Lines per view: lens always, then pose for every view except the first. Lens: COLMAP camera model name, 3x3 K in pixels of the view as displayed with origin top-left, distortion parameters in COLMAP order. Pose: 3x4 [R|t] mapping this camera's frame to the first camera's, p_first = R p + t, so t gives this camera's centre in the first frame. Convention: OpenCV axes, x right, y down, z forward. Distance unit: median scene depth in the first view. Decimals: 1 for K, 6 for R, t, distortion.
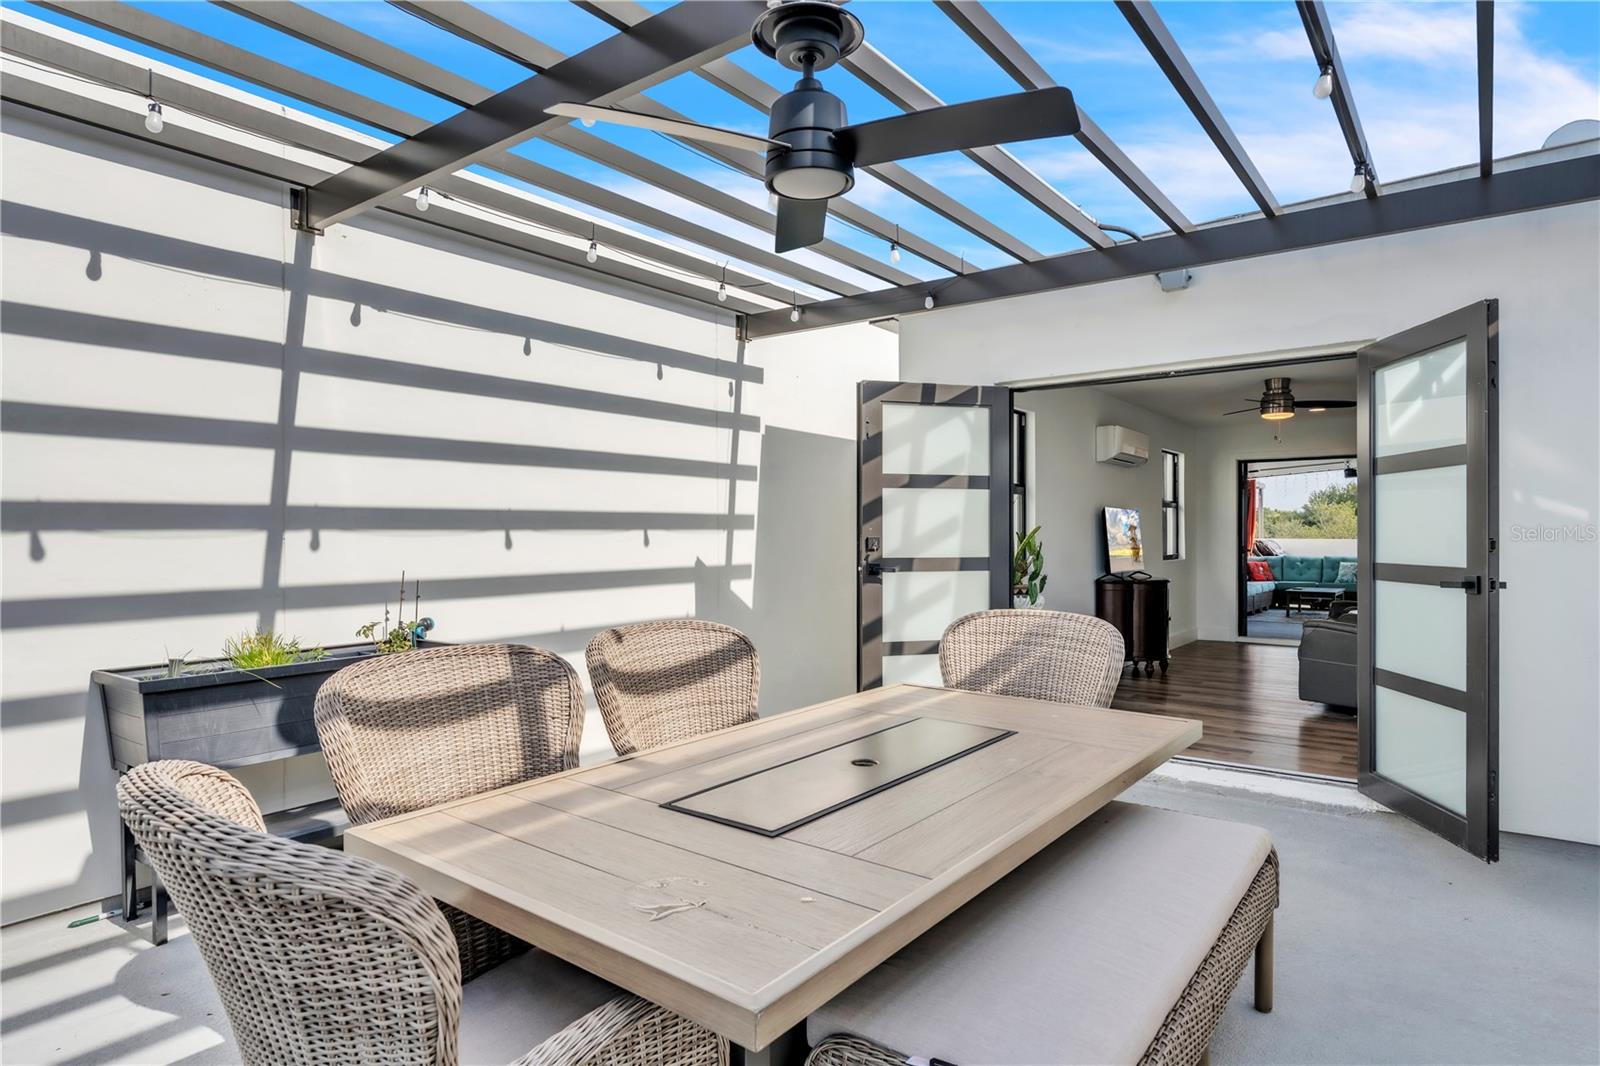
lens RADIAL K [[902.2, 0, 800.0], [0, 902.2, 533.0], [0, 0, 1]] dist [0.002529, 0.000669]
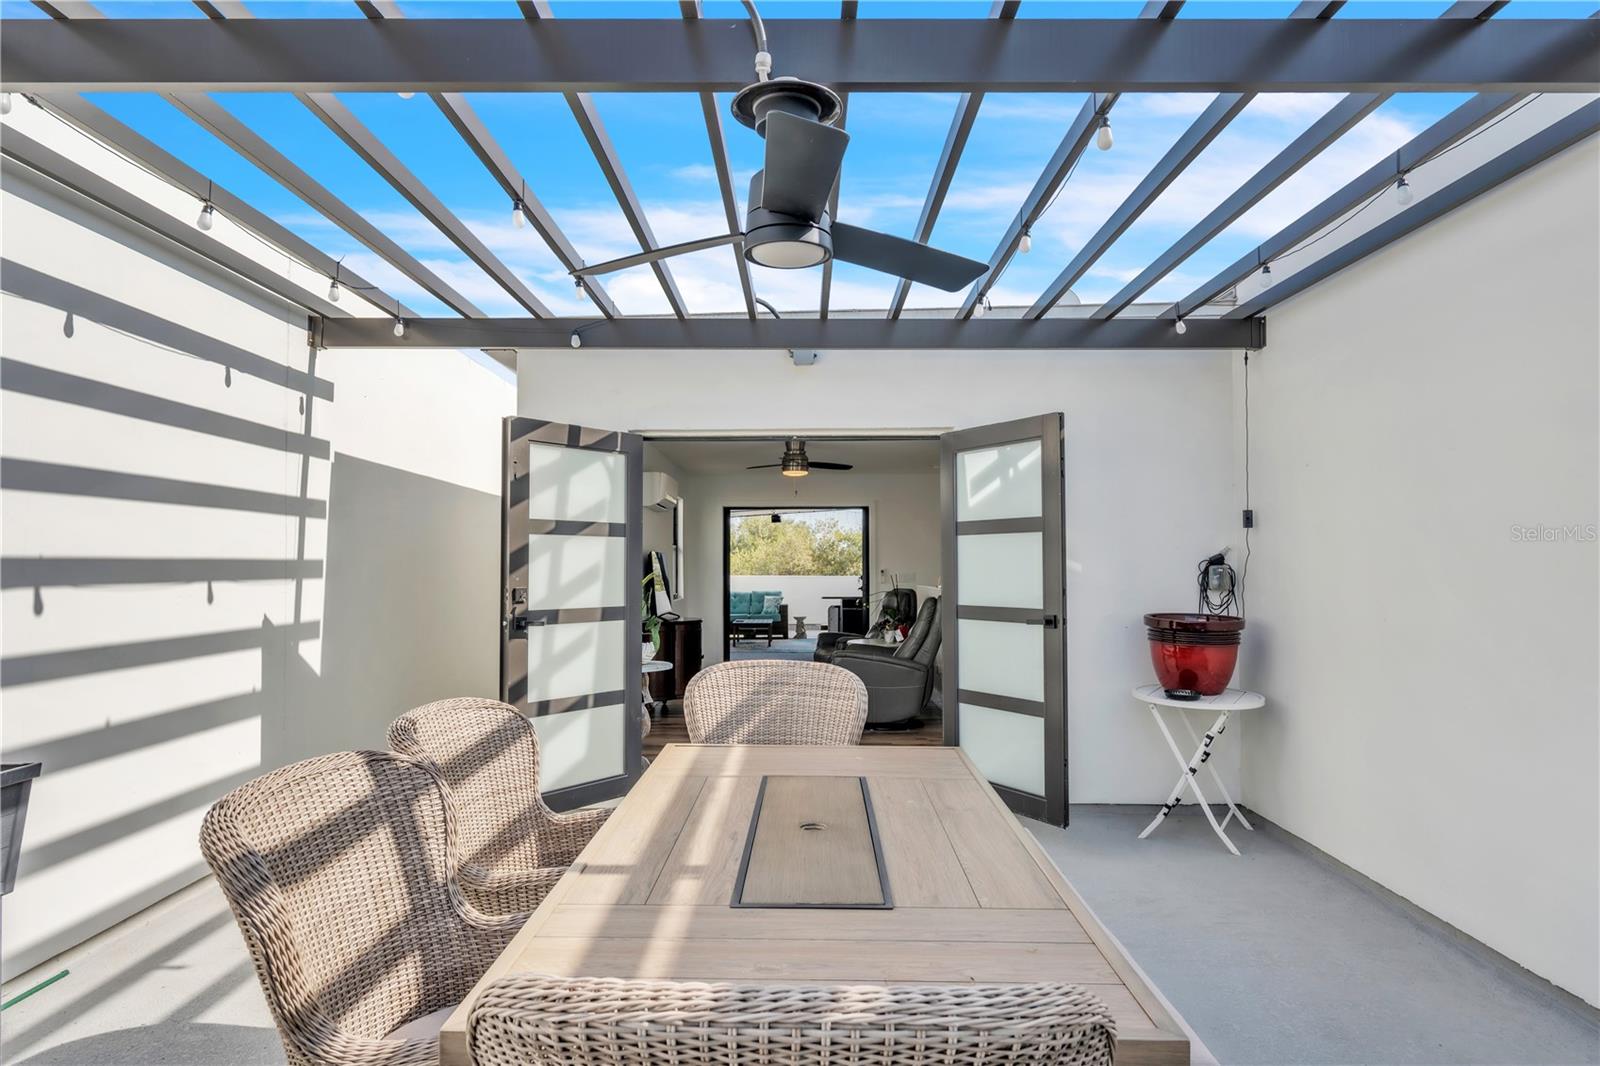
lens RADIAL K [[938.4, 0, 800.0], [0, 938.4, 533.0], [0, 0, 1]] dist [-0.001008, -0.000081]
pose [[0.798333, 0.020755, 0.601858, -0.256910], [0.000911, 0.999363, -0.035671, -0.016416], [-0.602215, 0.029026, 0.797806, 0.069304]]
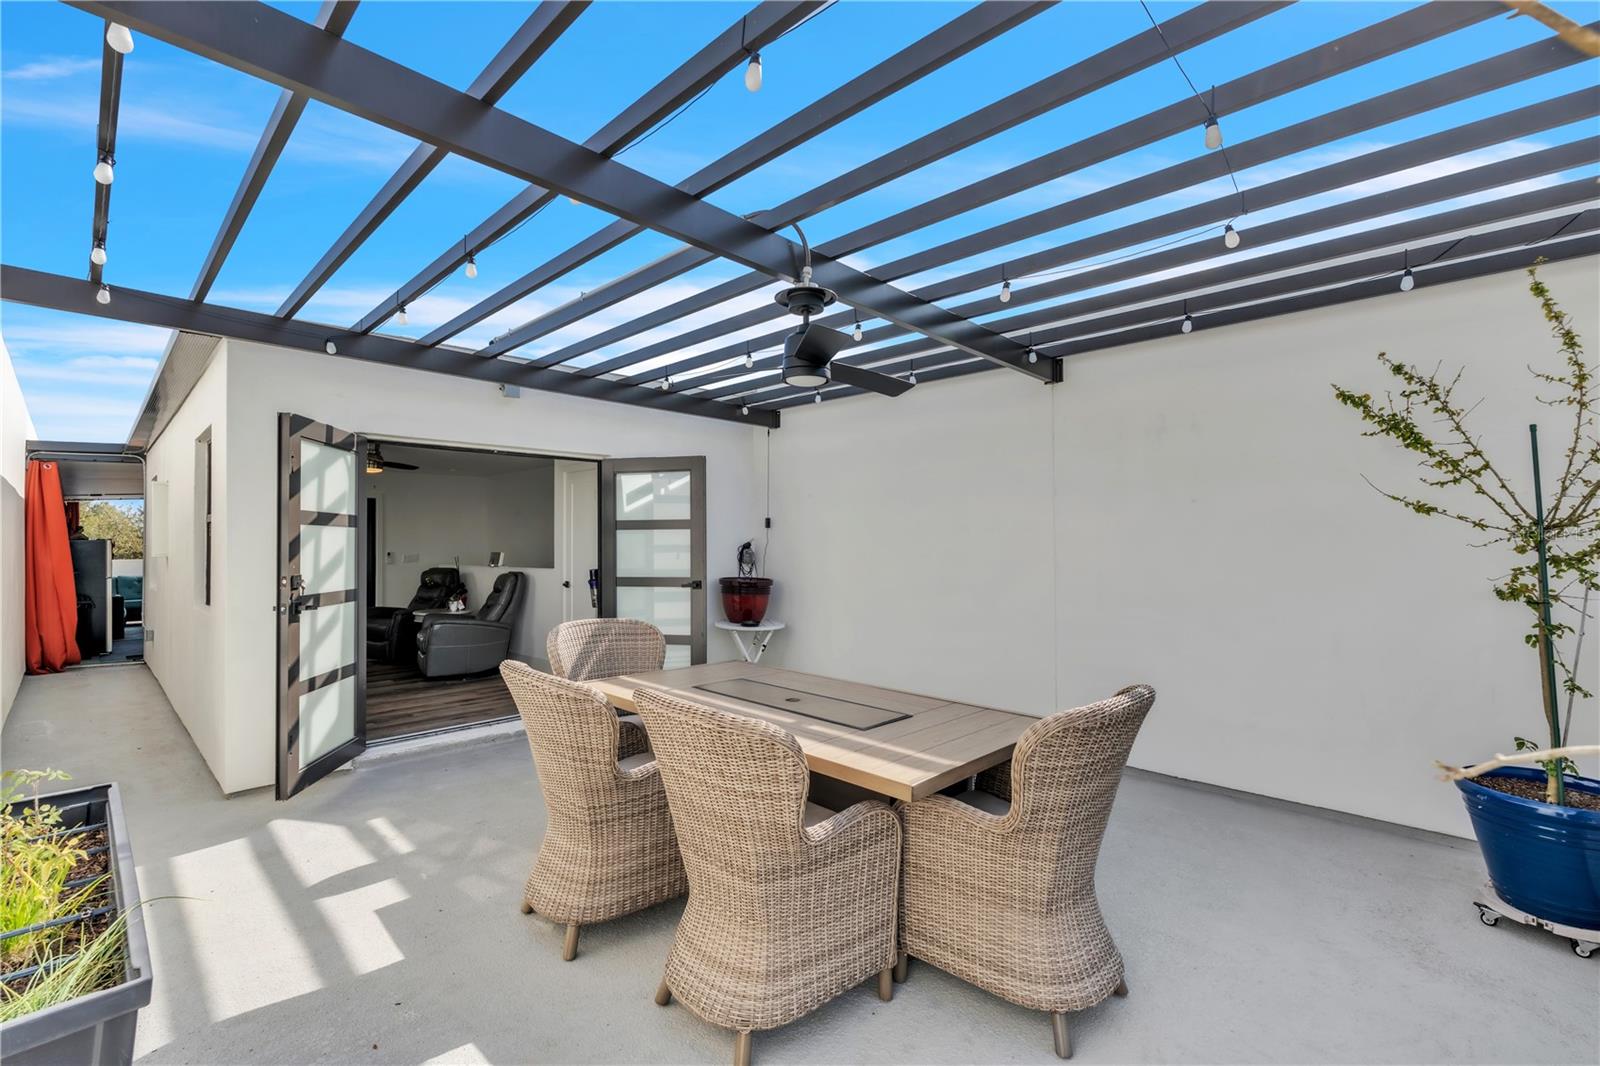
lens RADIAL K [[703.6, 0, 798.0], [0, 703.6, 537.5], [0, 0, 1]] dist [-0.001797, 0.000134]
pose [[0.116360, 0.009128, 0.993165, -0.590316], [0.003548, 0.999948, -0.009606, -0.025995], [-0.993201, 0.004642, 0.116321, 0.363454]]
